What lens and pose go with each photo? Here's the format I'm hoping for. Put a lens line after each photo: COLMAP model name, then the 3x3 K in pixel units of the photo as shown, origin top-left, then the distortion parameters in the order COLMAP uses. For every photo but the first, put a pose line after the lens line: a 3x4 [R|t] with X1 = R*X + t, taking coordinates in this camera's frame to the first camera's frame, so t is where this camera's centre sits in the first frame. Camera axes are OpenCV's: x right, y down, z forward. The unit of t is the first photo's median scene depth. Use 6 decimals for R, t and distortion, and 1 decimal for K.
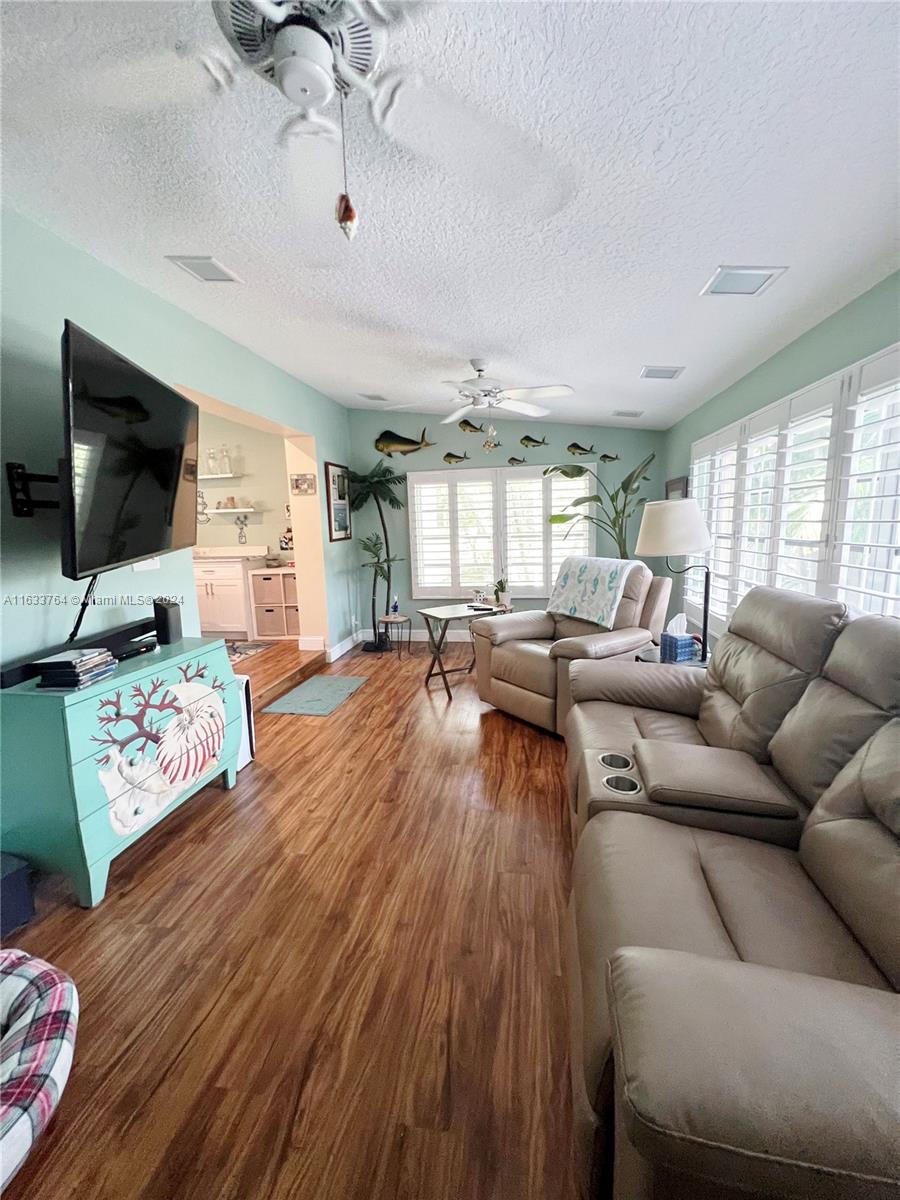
lens RADIAL K [[484.8, 0, 448.6], [0, 484.8, 596.8], [0, 0, 1]] dist [-0.000073, -0.000014]
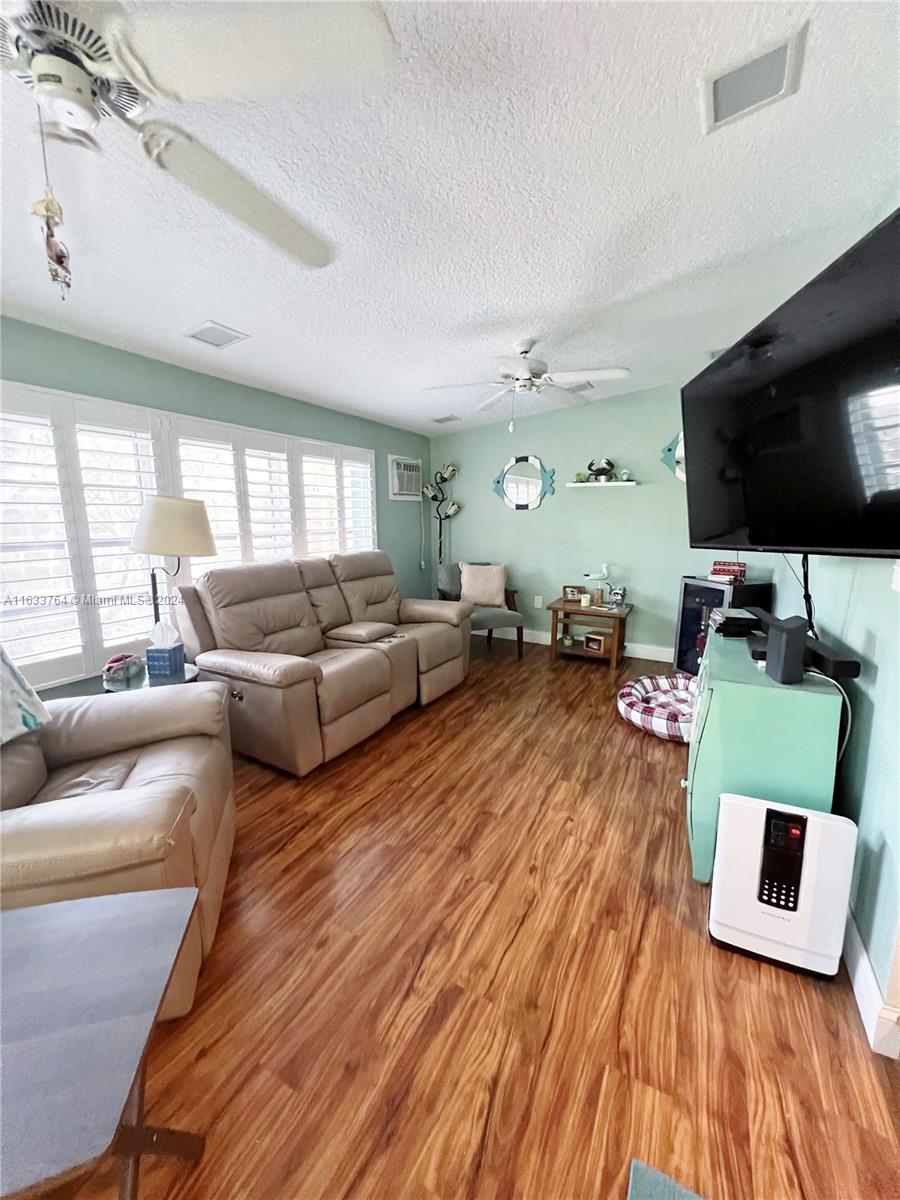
lens RADIAL K [[484.8, 0, 452.4], [0, 484.8, 596.7], [0, 0, 1]] dist [-0.000073, -0.000014]
pose [[-0.952617, -0.030641, 0.302624, -0.338705], [0.064491, 0.951948, 0.299392, -0.270842], [-0.297256, 0.304722, -0.904866, 1.791848]]
